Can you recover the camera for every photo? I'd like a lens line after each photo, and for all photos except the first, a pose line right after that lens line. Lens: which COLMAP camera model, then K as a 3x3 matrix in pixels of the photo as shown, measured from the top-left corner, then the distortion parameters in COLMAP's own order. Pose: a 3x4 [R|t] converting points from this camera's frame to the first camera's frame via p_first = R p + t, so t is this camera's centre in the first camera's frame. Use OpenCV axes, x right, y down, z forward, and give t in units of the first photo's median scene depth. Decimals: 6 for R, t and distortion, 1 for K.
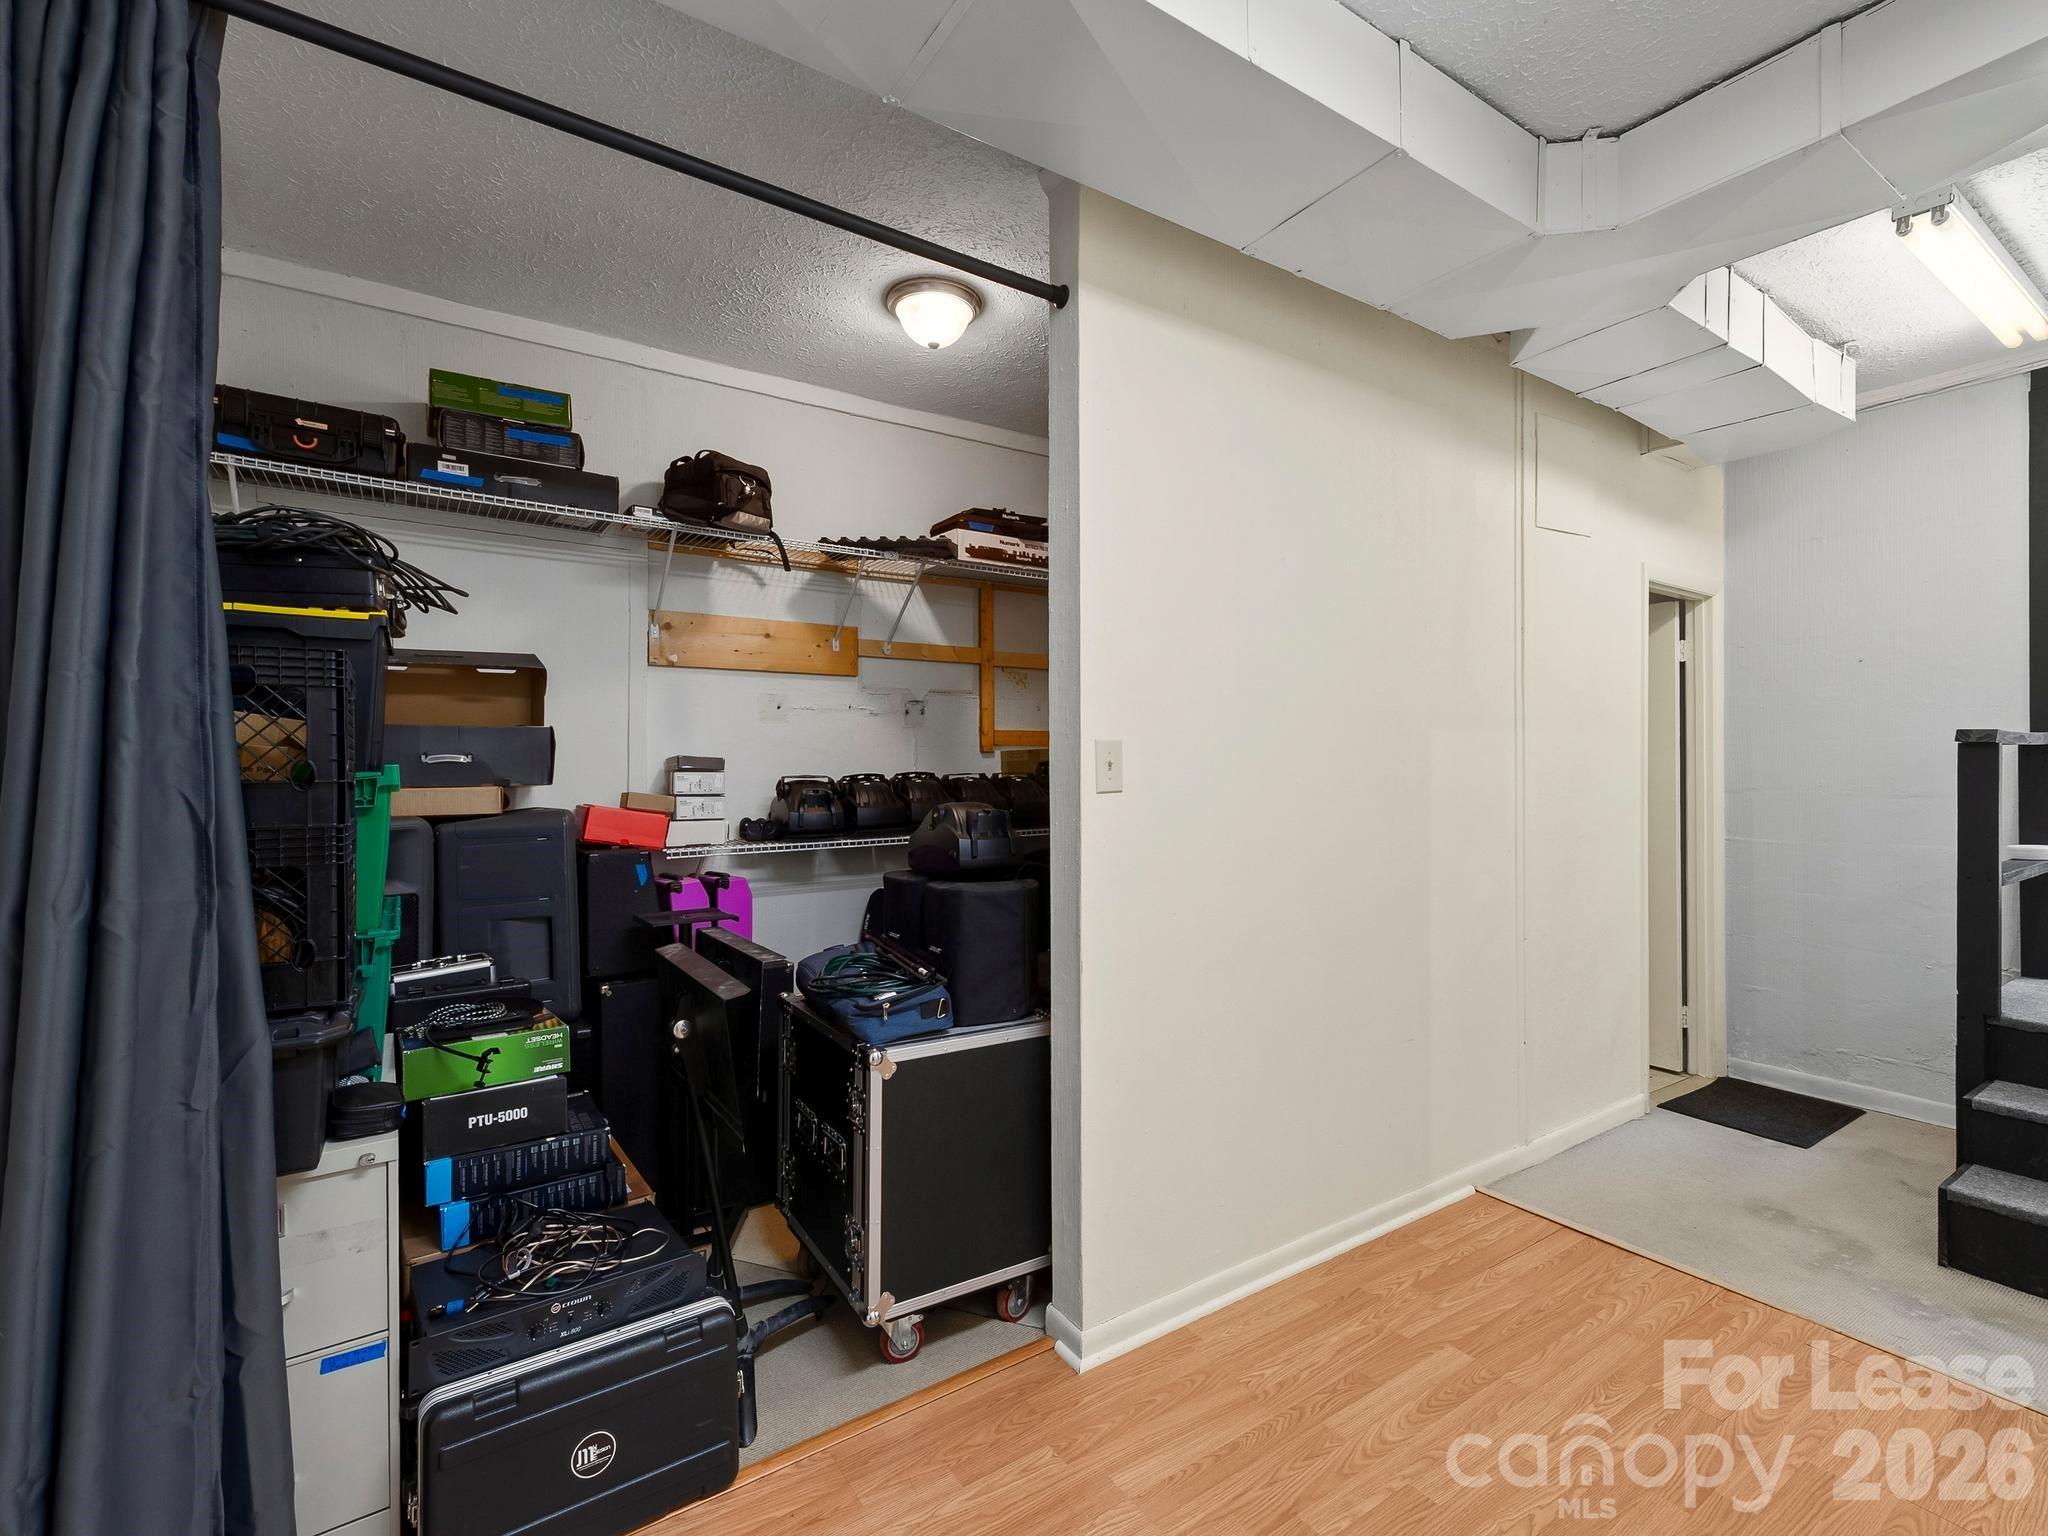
lens RADIAL K [[929.2, 0, 1019.9], [0, 929.2, 767.0], [0, 0, 1]] dist [0.001870, 0.000226]
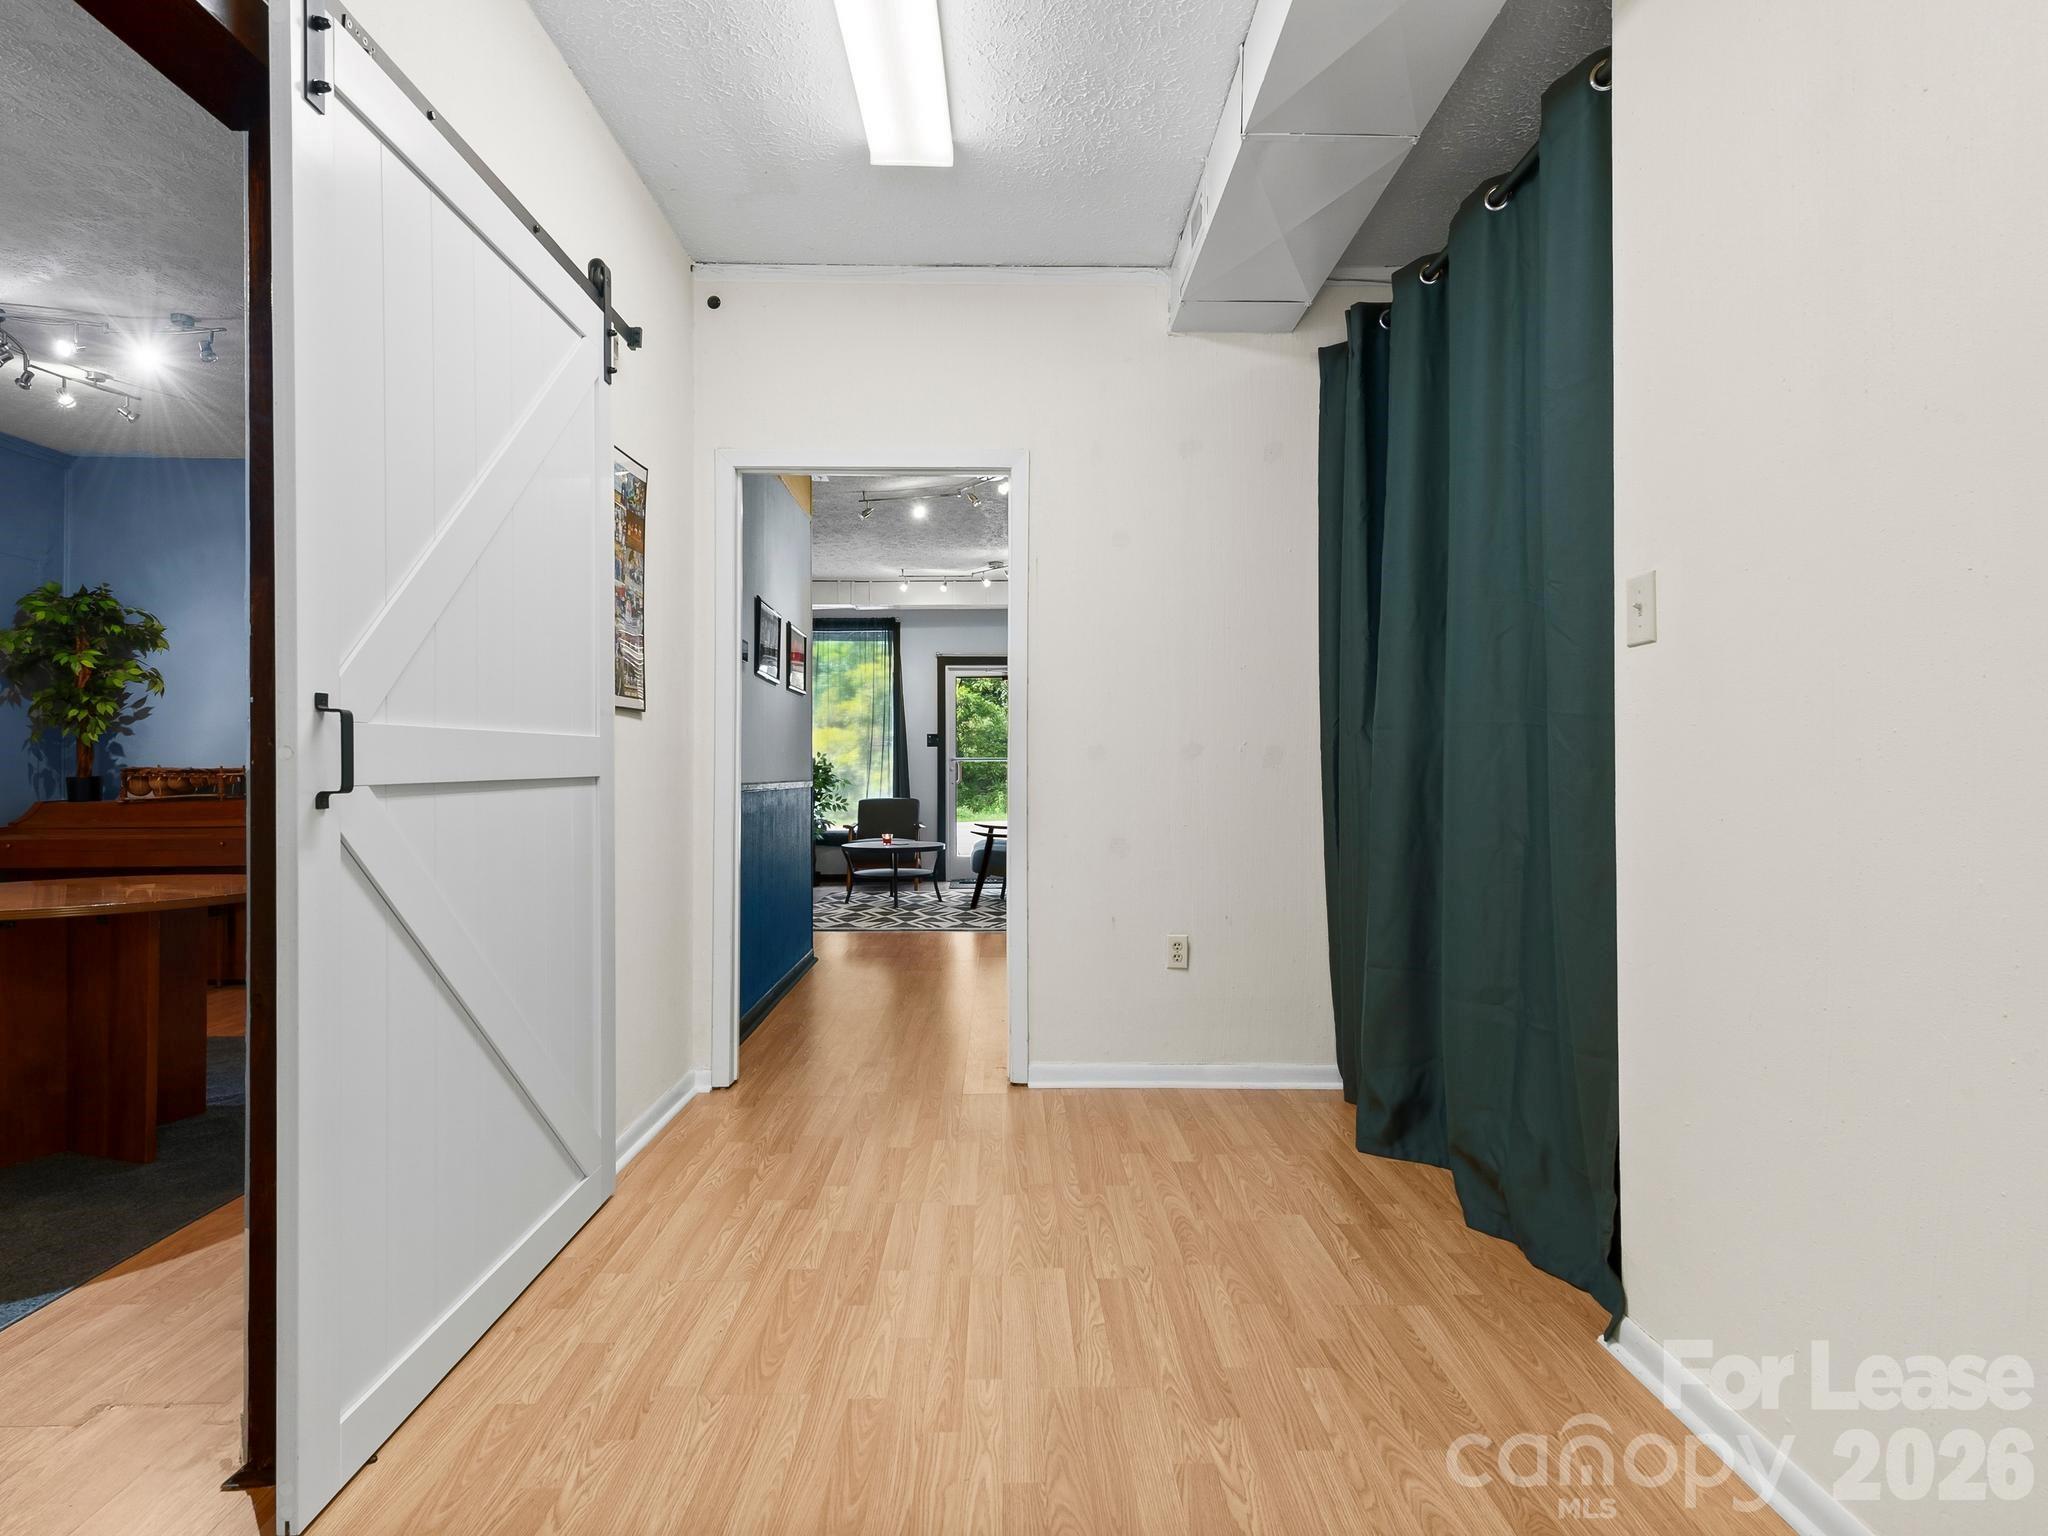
lens RADIAL K [[1122.7, 0, 1023.3], [0, 1122.7, 765.3], [0, 0, 1]] dist [0.006407, 0.000289]
pose [[-0.538363, 0.001716, -0.842711, 1.355431], [0.000517, 0.999998, 0.001706, 0.148130], [0.842713, 0.000483, -0.538363, 1.252532]]
